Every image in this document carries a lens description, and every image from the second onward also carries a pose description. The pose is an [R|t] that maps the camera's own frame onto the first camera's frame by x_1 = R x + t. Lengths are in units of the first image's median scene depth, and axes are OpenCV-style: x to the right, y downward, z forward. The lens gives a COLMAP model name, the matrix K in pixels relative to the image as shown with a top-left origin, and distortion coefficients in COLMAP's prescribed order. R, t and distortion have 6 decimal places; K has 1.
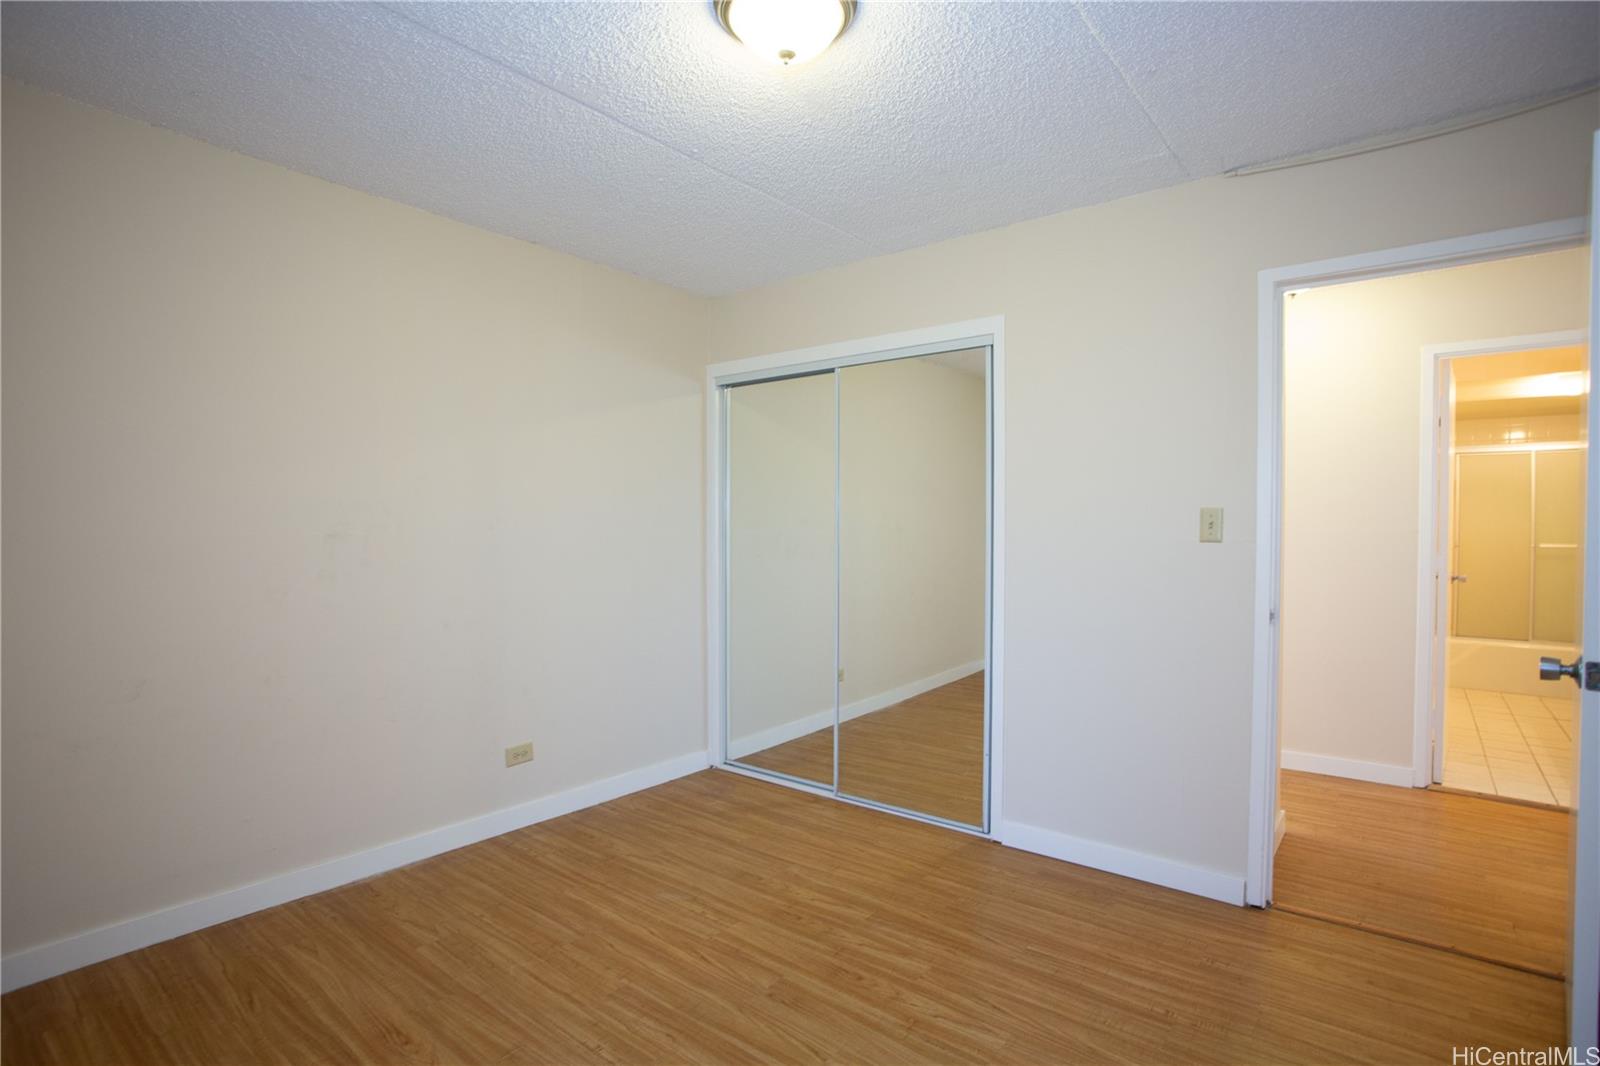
lens RADIAL K [[786.6, 0, 800.0], [0, 786.6, 533.0], [0, 0, 1]] dist [-0.002162, -0.000016]
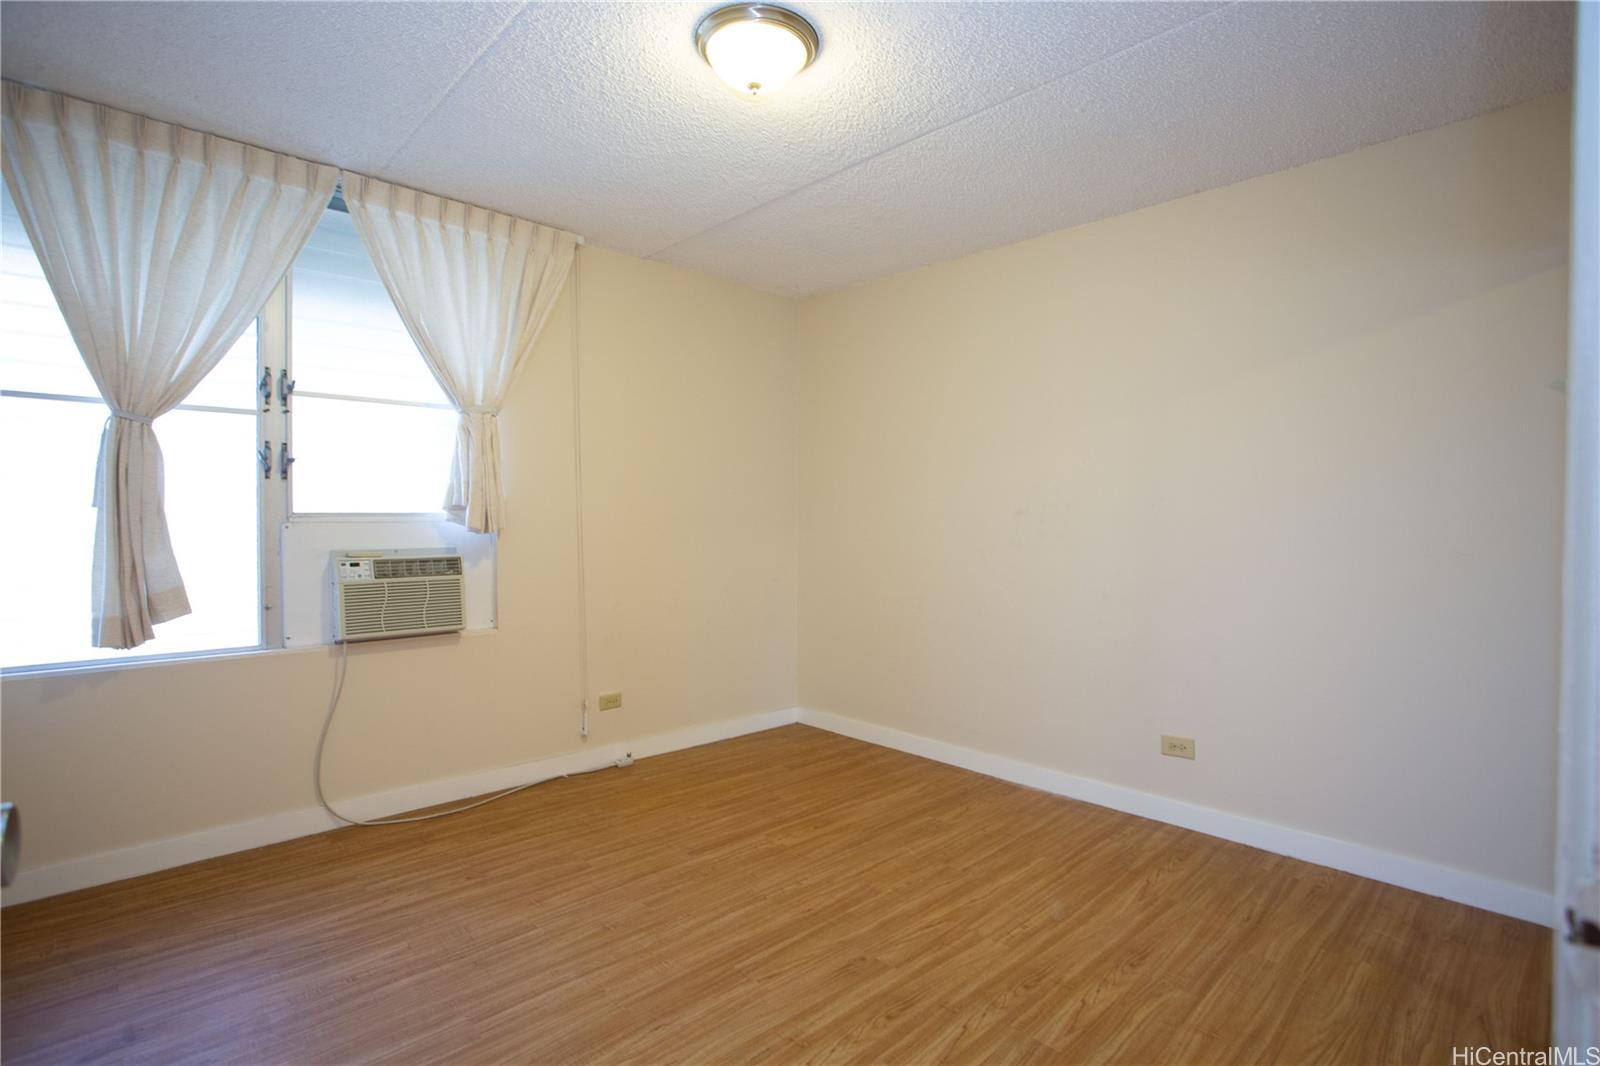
lens RADIAL K [[780.4, 0, 797.8], [0, 780.4, 540.9], [0, 0, 1]] dist [-0.075479, 0.037820]
pose [[-0.143278, 0.007410, -0.989655, 0.771172], [-0.012518, 0.999878, 0.009298, 0.046246], [0.989603, 0.013720, -0.143168, 0.879143]]
